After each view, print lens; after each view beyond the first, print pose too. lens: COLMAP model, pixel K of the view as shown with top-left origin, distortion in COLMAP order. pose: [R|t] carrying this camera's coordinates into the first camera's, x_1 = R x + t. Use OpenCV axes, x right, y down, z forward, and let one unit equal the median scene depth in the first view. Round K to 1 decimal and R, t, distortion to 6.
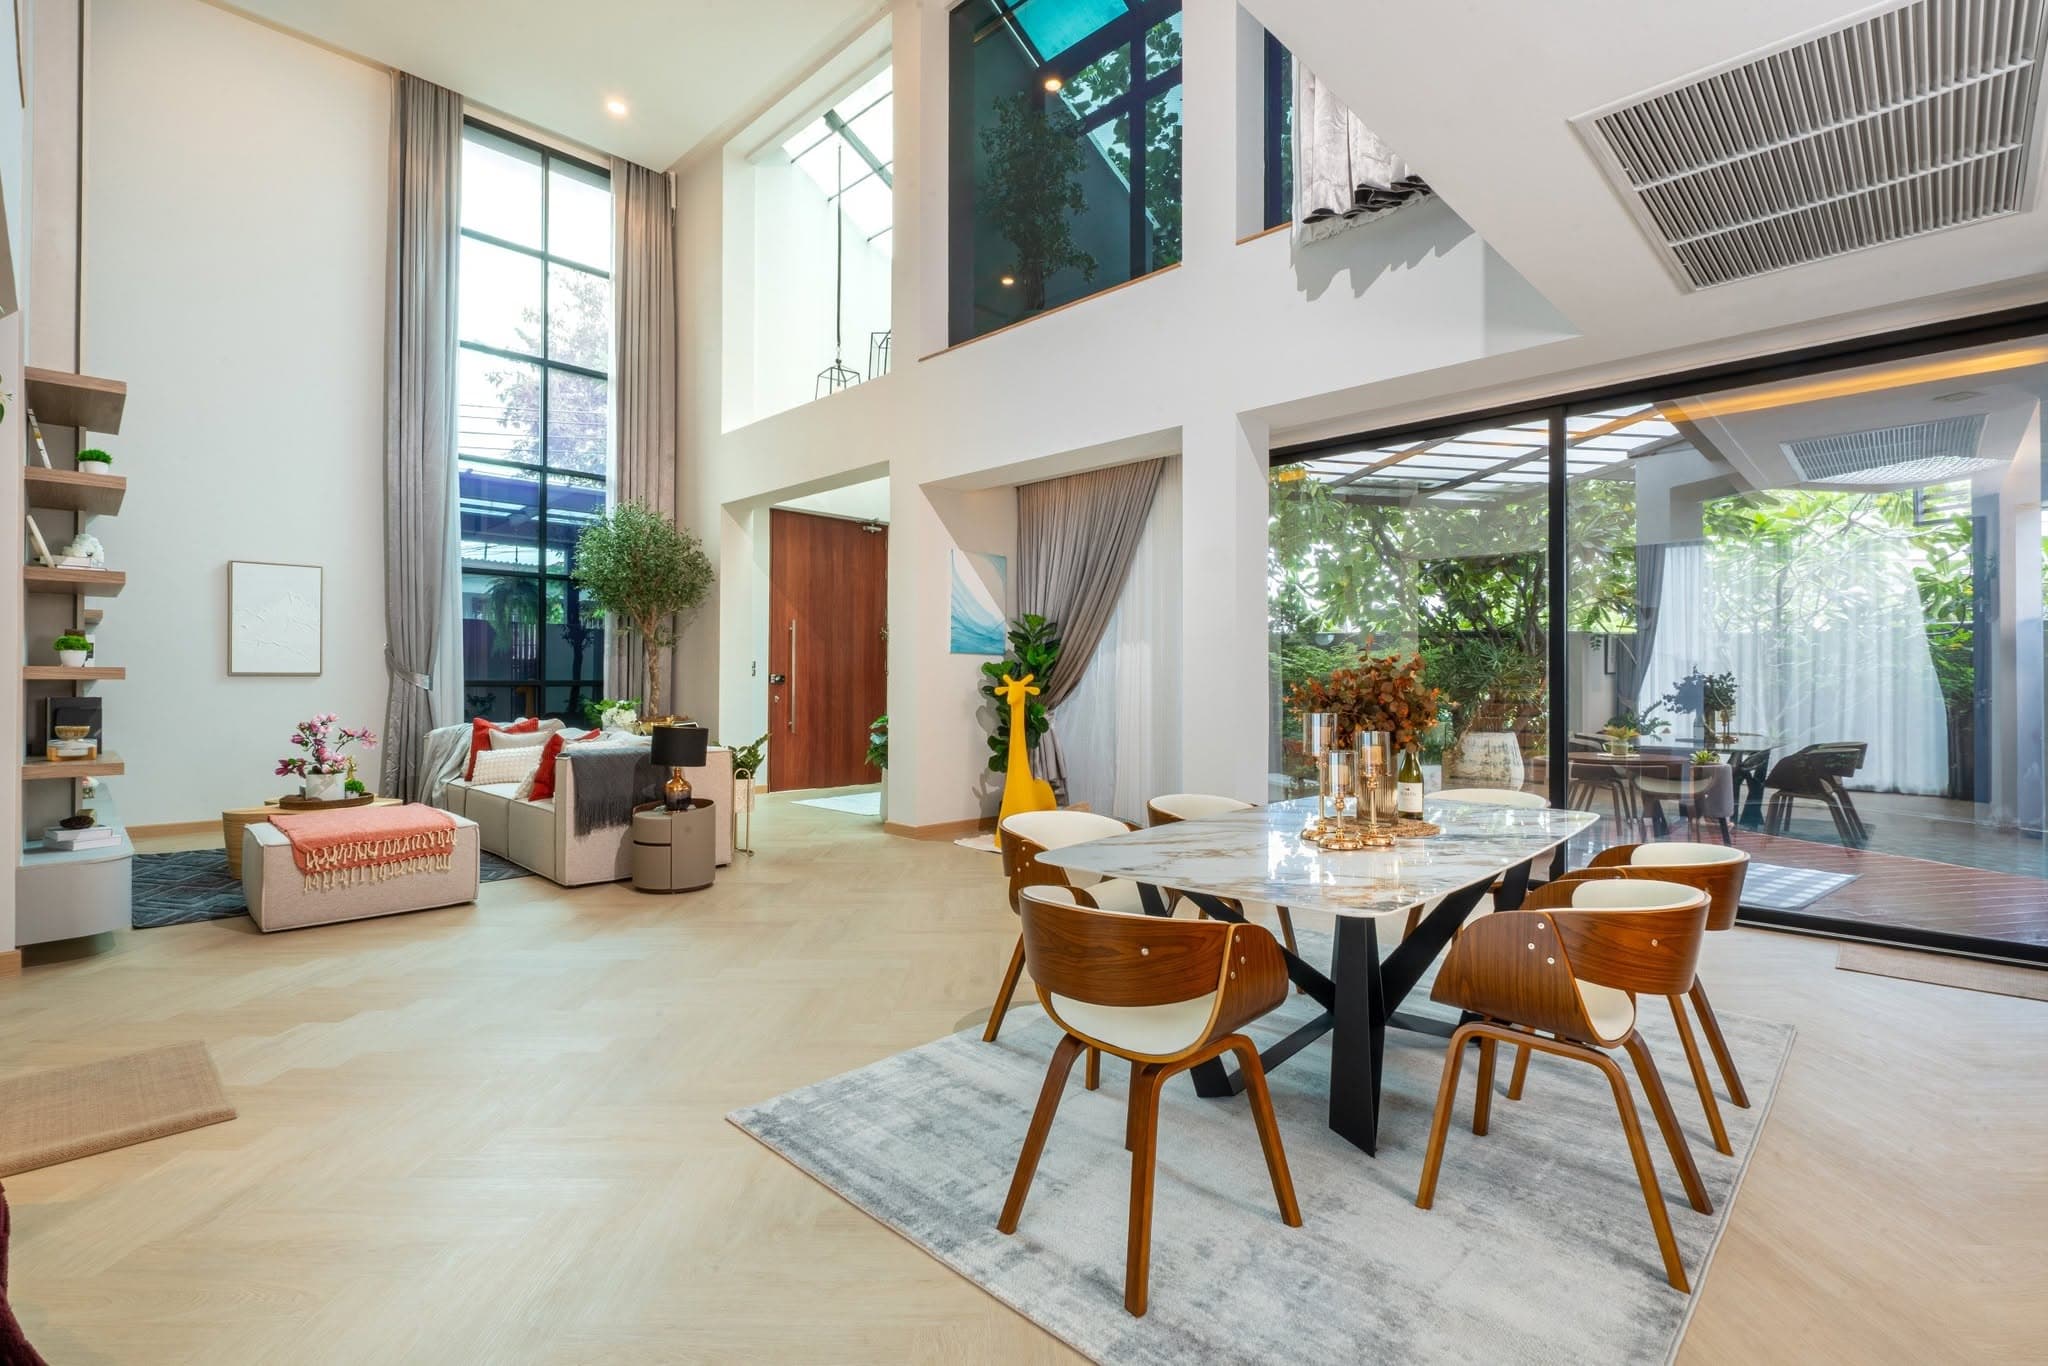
lens RADIAL K [[938.5, 0, 1024.0], [0, 938.5, 683.0], [0, 0, 1]] dist [-0.000063, -0.000435]
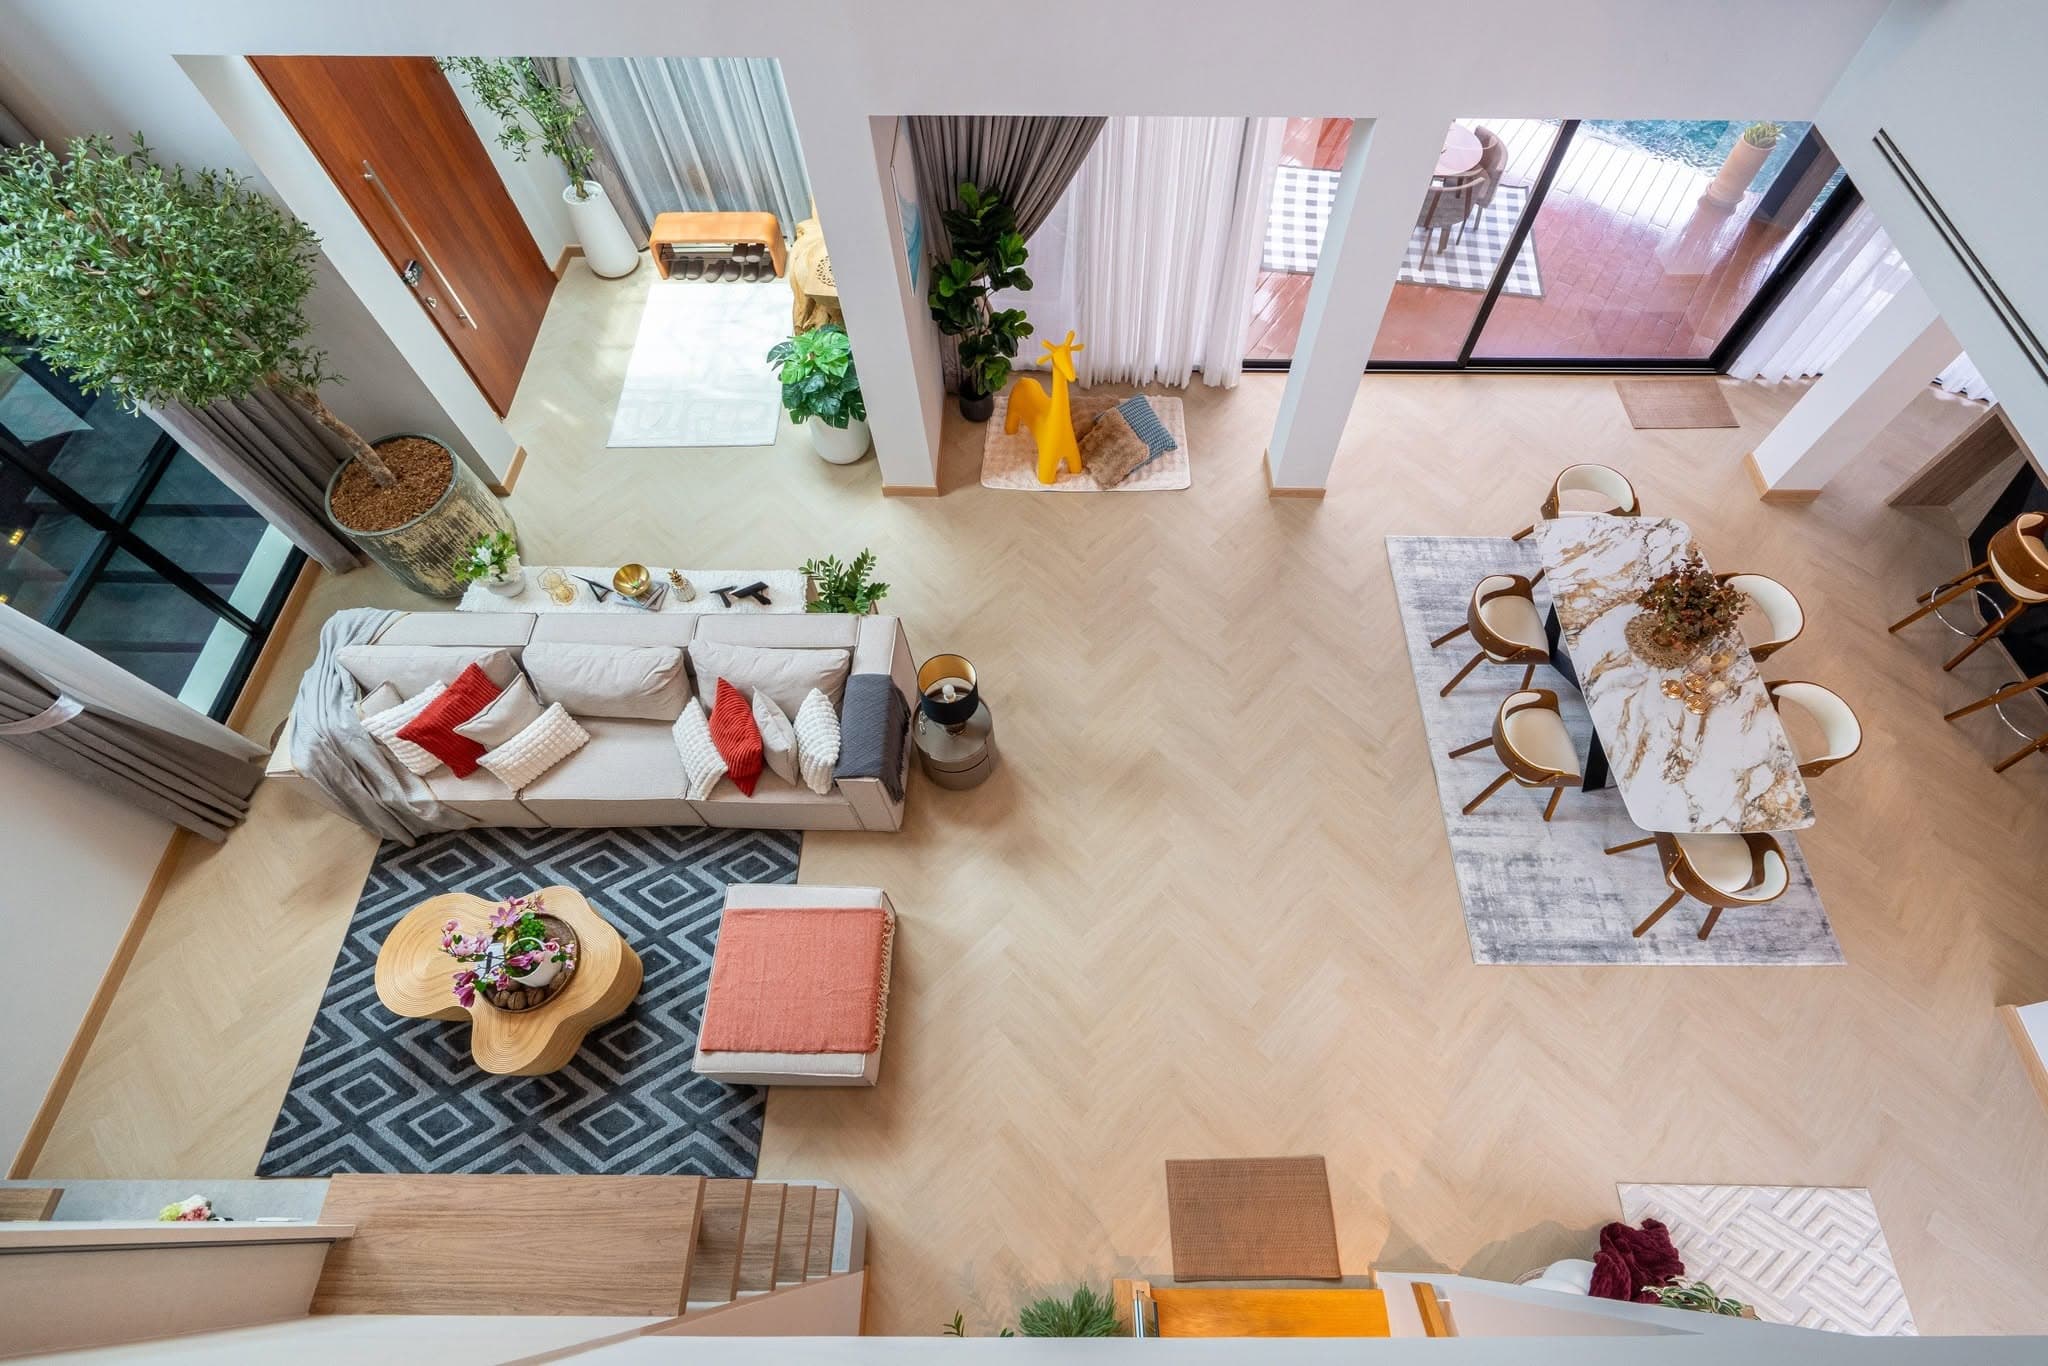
lens RADIAL K [[945.7, 0, 1069.1], [0, 945.7, 678.8], [0, 0, 1]] dist [0.000781, 0.000054]
pose [[0.718193, -0.605210, 0.343396, -1.115131], [-0.003376, 0.490459, 0.871458, -1.398227], [-0.695836, -0.627034, 0.350201, 1.132430]]
